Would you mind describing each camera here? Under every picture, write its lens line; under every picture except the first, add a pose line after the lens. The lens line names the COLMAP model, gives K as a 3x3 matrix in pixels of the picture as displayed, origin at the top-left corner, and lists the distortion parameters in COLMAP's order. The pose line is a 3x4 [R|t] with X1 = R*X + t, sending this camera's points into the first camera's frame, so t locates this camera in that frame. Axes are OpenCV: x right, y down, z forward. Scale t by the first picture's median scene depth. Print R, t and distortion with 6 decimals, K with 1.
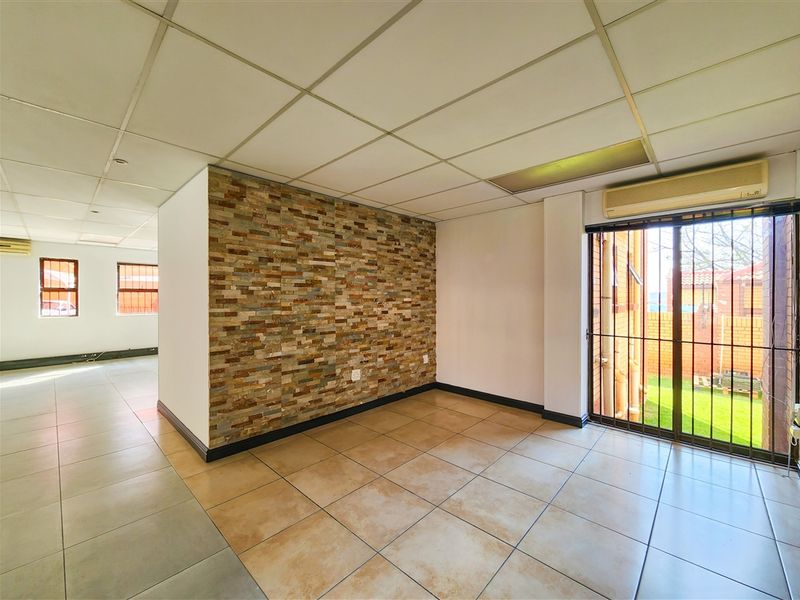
lens RADIAL K [[327.4, 0, 403.4], [0, 327.4, 297.5], [0, 0, 1]] dist [-0.003849, -0.000686]
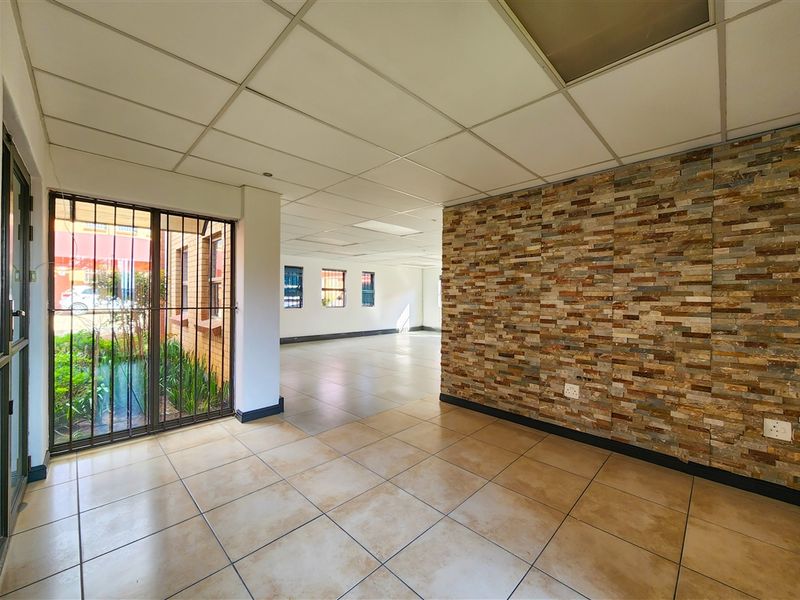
lens RADIAL K [[327.4, 0, 398.2], [0, 327.4, 297.8], [0, 0, 1]] dist [-0.003849, -0.000686]
pose [[-0.037796, 0.002304, -0.999283, 0.745233], [-0.012385, 0.999919, 0.002774, 0.011444], [0.999209, 0.012481, -0.037764, 0.661657]]
